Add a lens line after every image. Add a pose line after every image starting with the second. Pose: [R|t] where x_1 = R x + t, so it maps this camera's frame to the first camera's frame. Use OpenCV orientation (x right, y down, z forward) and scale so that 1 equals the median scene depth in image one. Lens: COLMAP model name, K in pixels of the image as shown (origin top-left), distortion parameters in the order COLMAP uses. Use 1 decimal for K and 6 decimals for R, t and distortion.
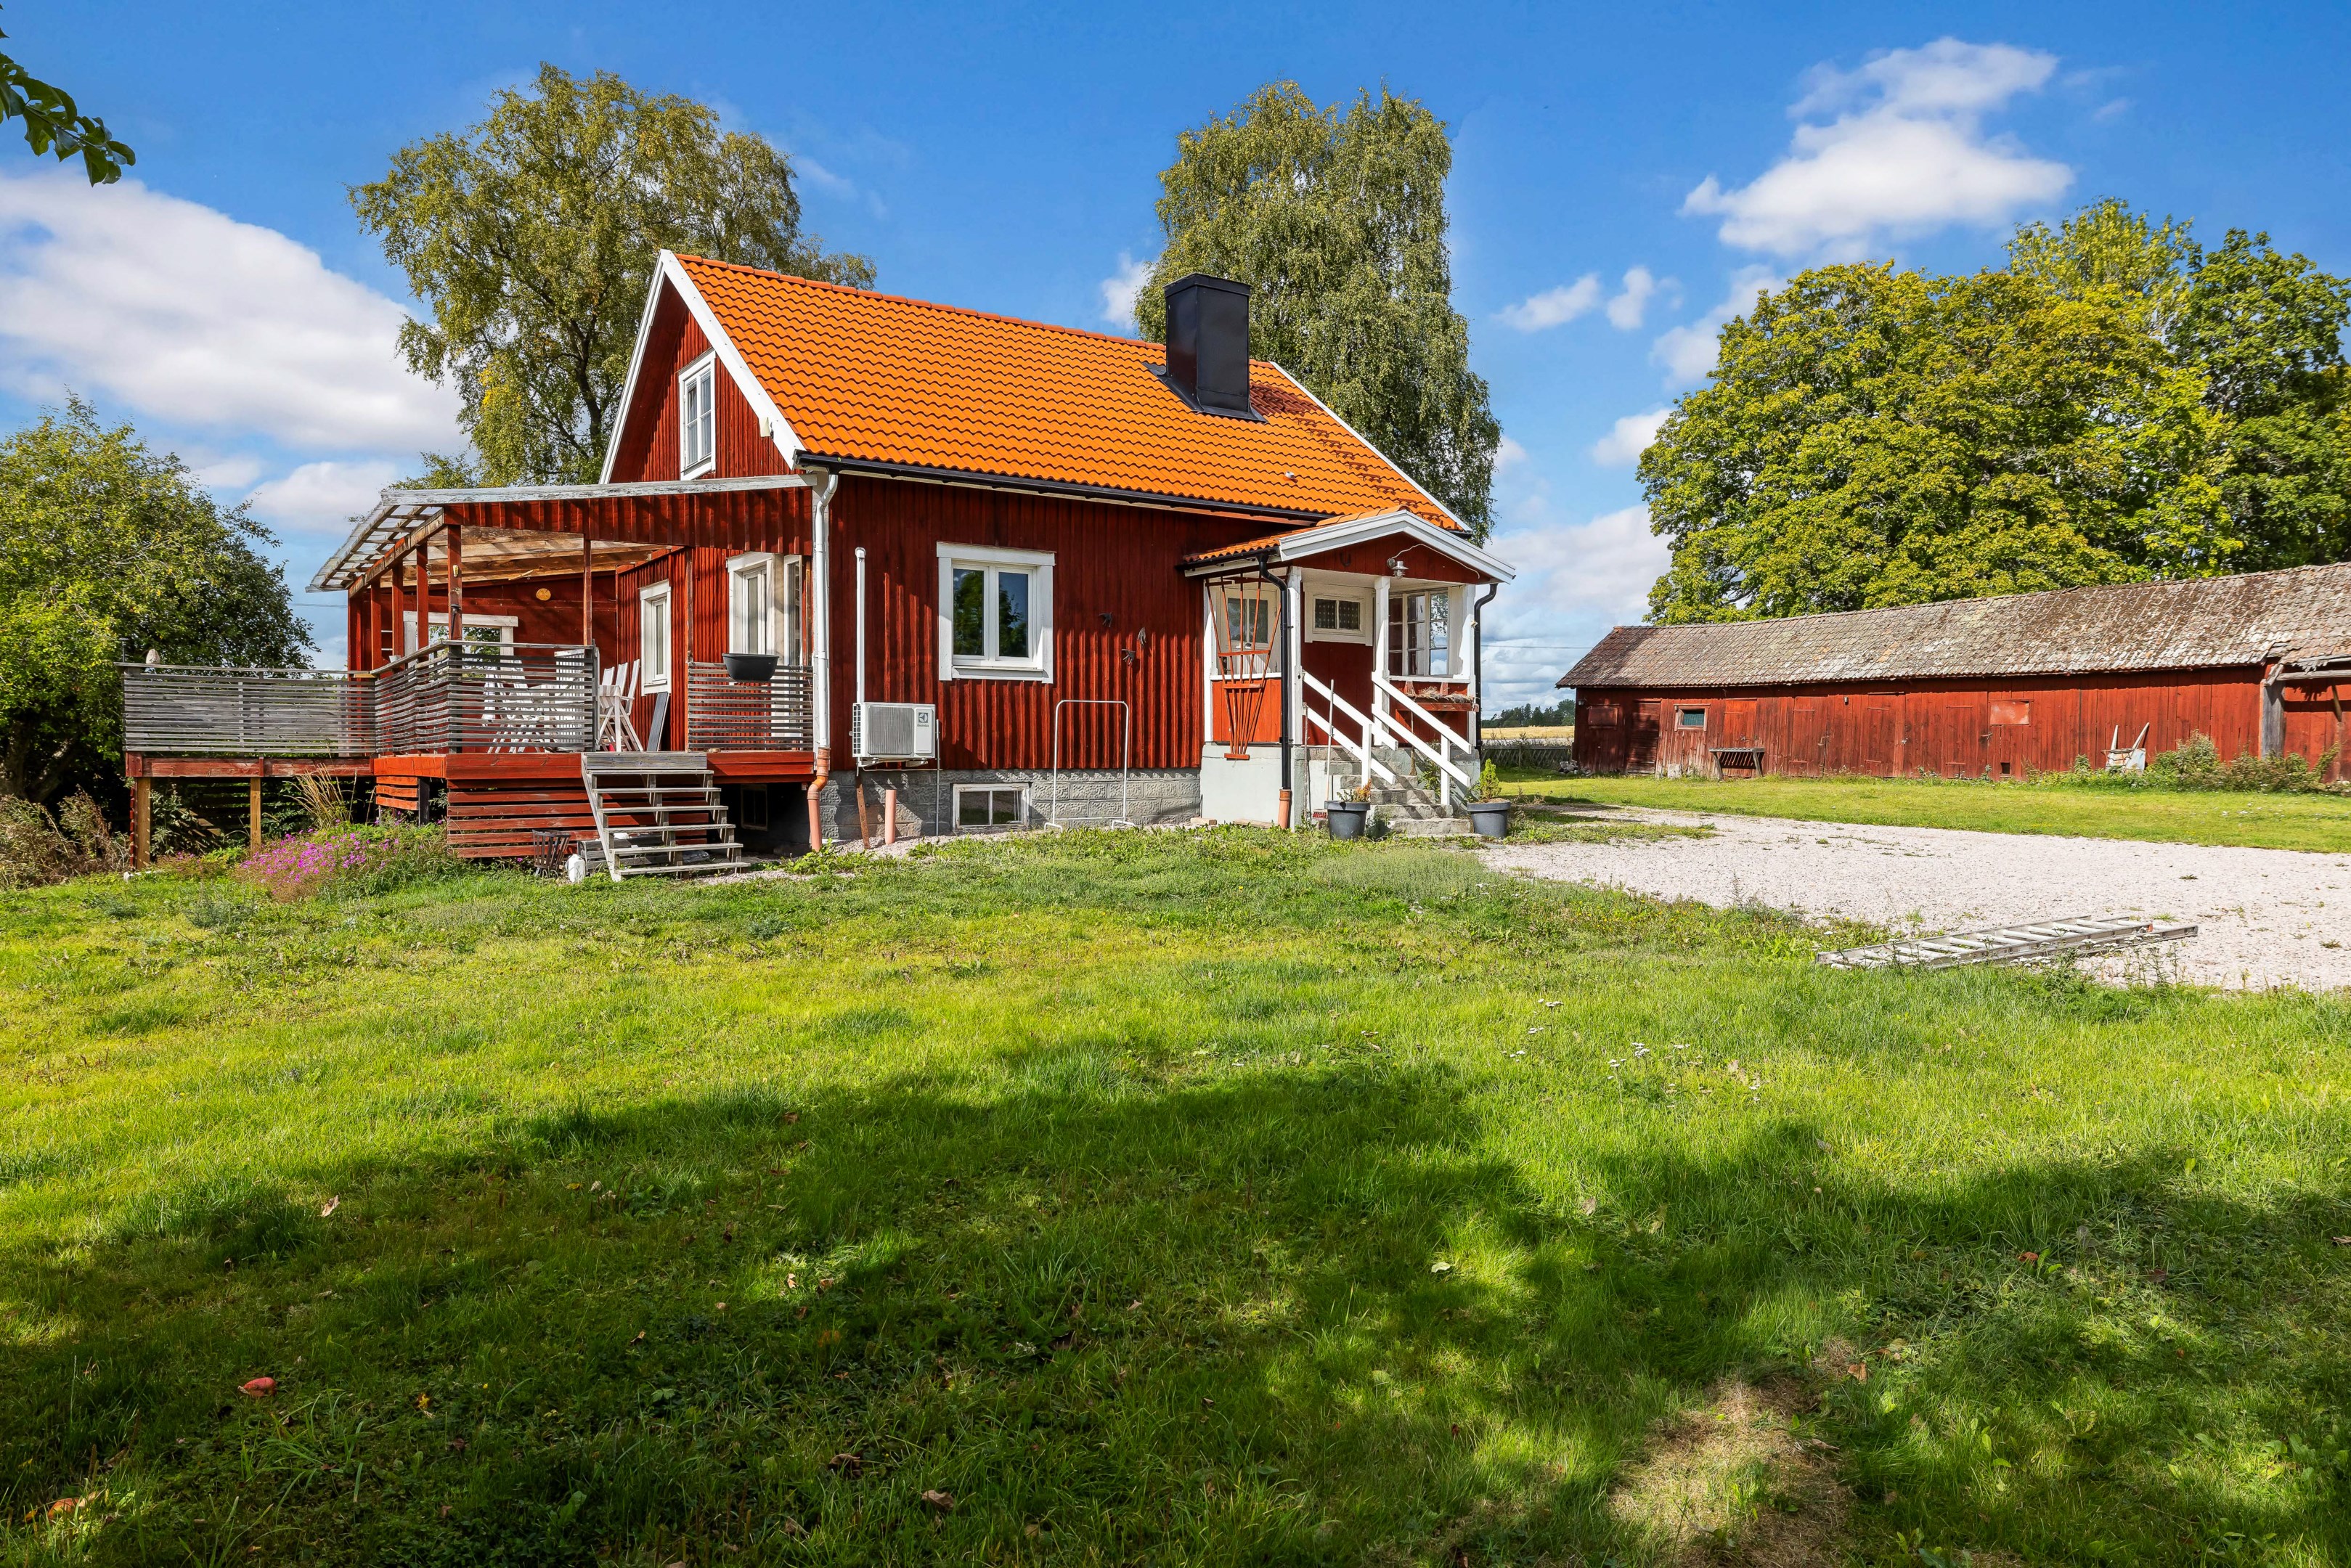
lens RADIAL K [[1483.5, 0, 1167.1], [0, 1483.5, 776.4], [0, 0, 1]] dist [-0.001098, 0.000167]
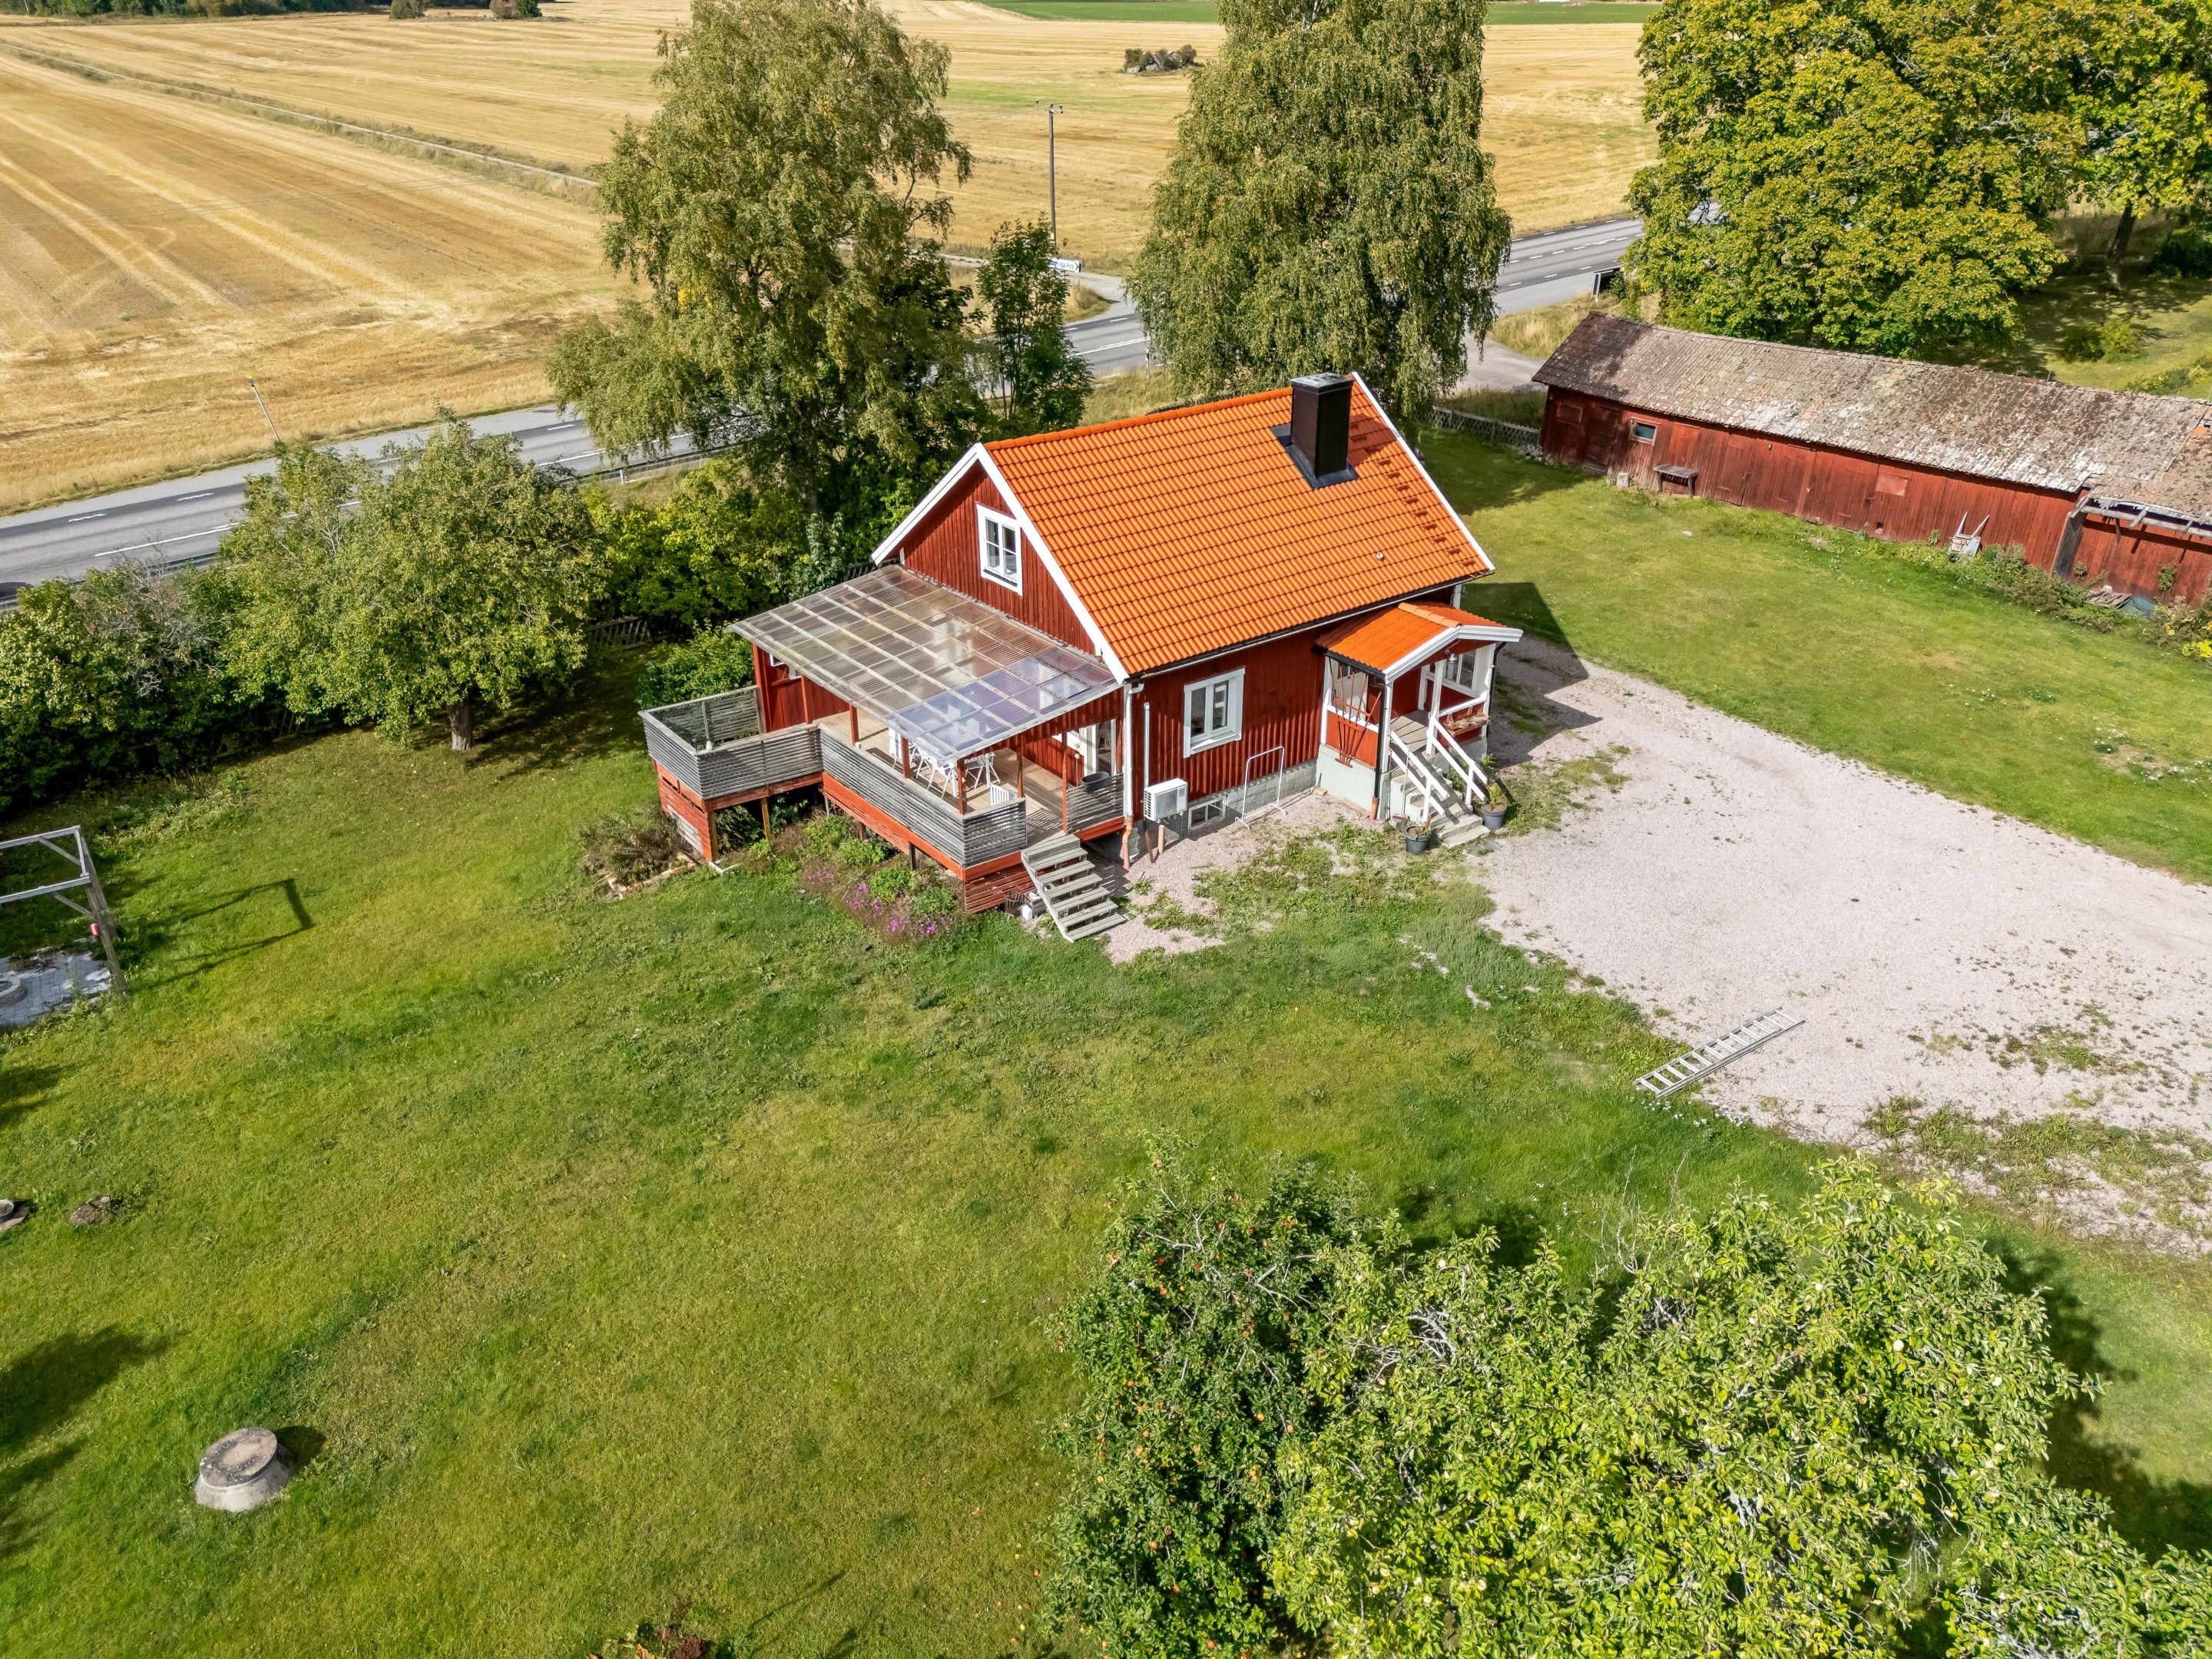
lens RADIAL K [[1628.1, 0, 1113.6], [0, 1628.1, 811.3], [0, 0, 1]] dist [0.077925, -0.068187]
pose [[0.999050, -0.021771, 0.037761, -0.148669], [0.003247, 0.901094, 0.433612, -0.400612], [-0.043467, -0.433077, 0.900308, -0.350446]]
